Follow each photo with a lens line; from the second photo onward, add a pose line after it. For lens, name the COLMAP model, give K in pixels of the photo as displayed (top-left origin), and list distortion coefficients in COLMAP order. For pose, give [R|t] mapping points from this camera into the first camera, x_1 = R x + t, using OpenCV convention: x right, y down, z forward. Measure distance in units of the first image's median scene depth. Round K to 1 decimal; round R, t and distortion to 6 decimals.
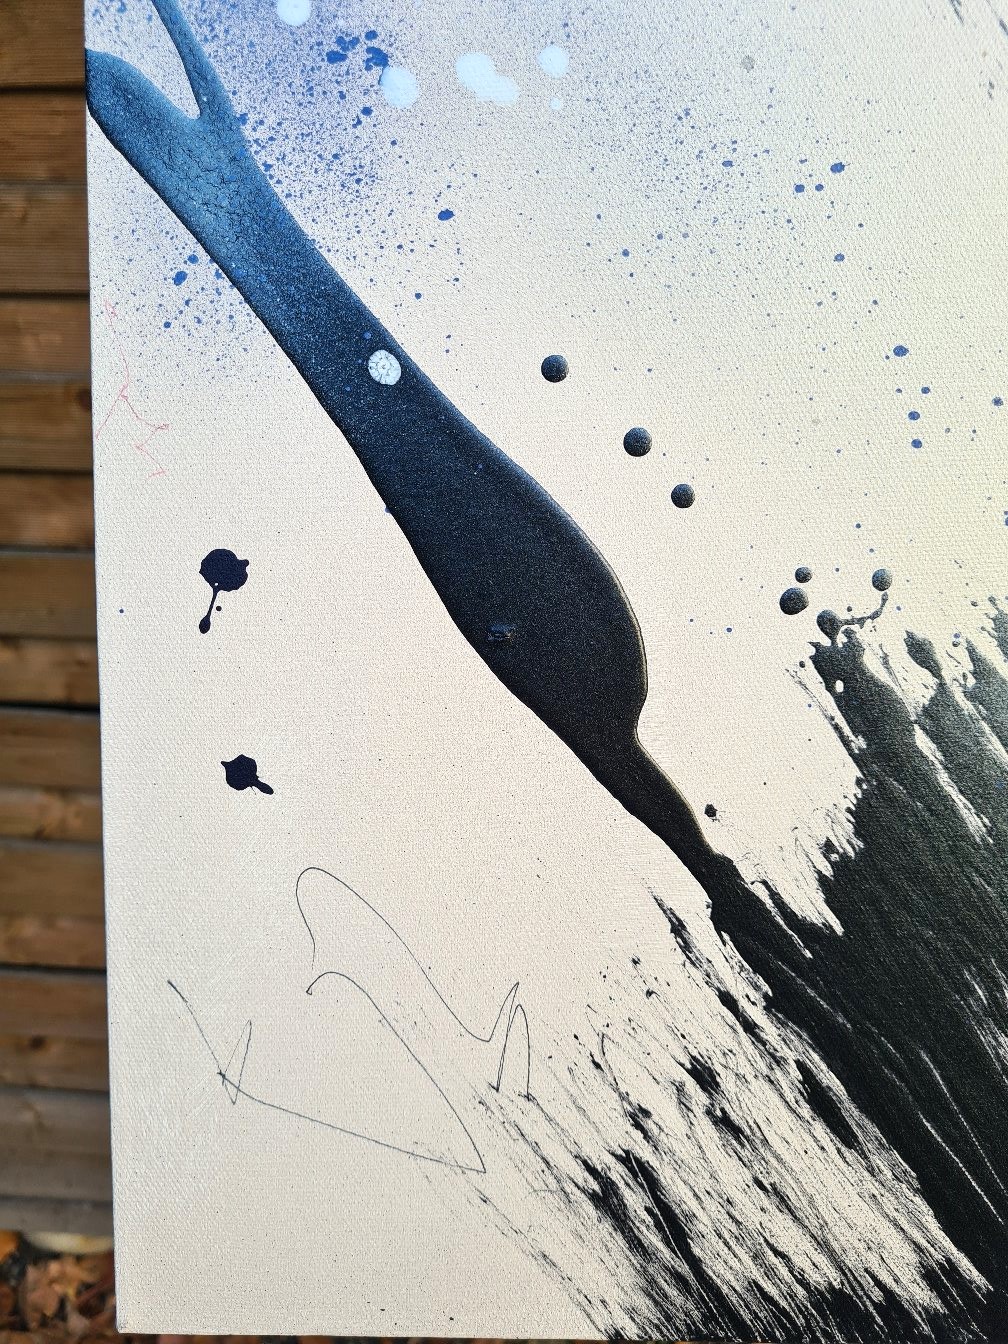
lens RADIAL K [[990.4, 0, 506.3], [0, 990.4, 784.8], [0, 0, 1]] dist [0.000888, -0.008343]
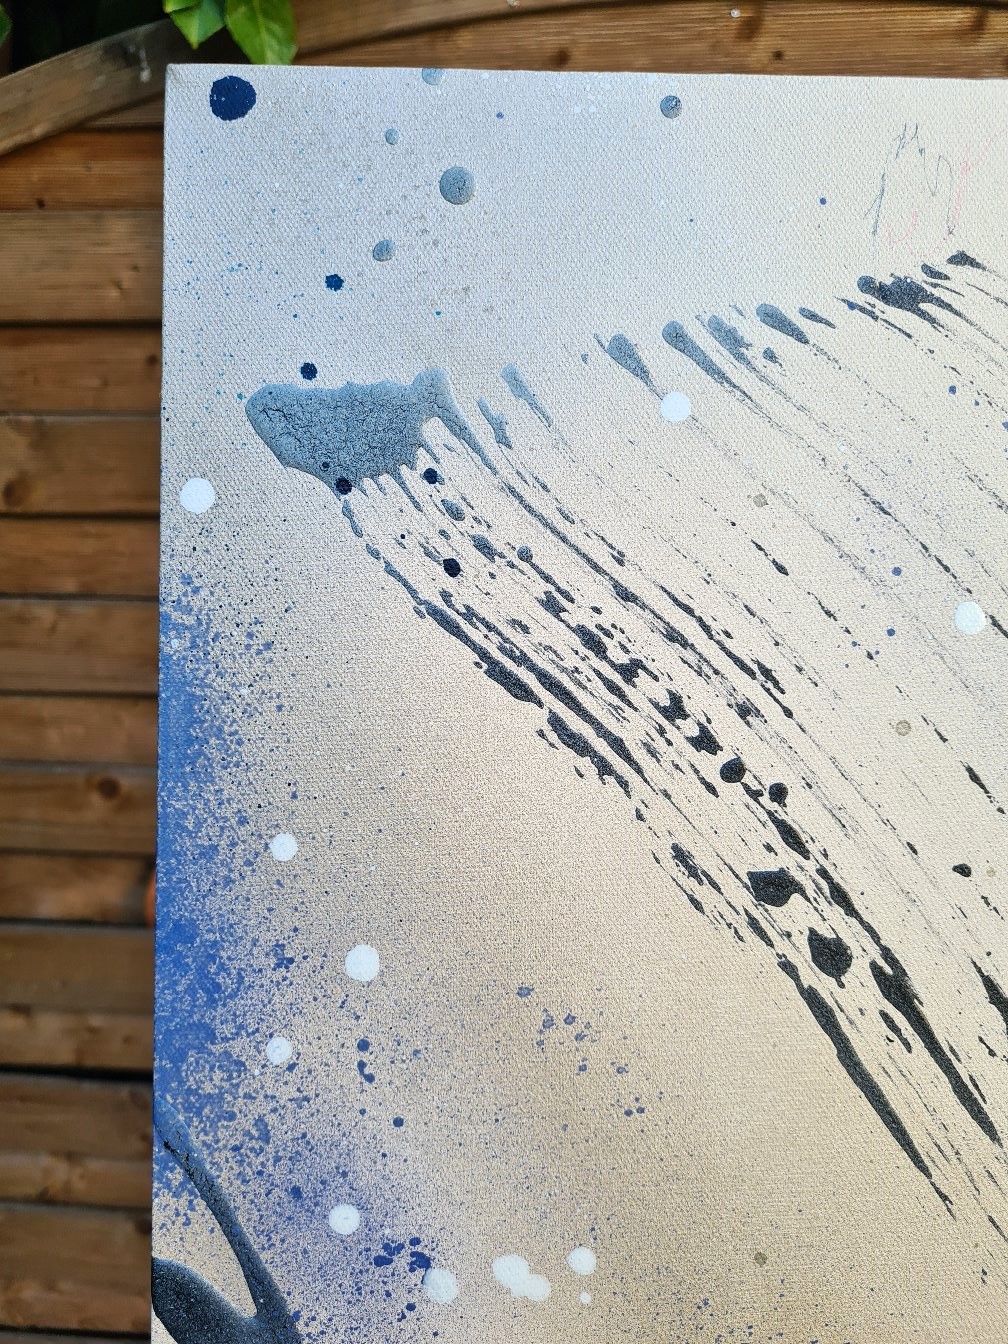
lens RADIAL K [[990.4, 0, 506.3], [0, 990.4, 784.8], [0, 0, 1]] dist [0.000888, -0.008343]
pose [[0.999925, -0.011626, 0.003748, -0.033775], [0.011975, 0.993529, -0.112942, -1.128519], [-0.002411, 0.112979, 0.993594, -0.144162]]
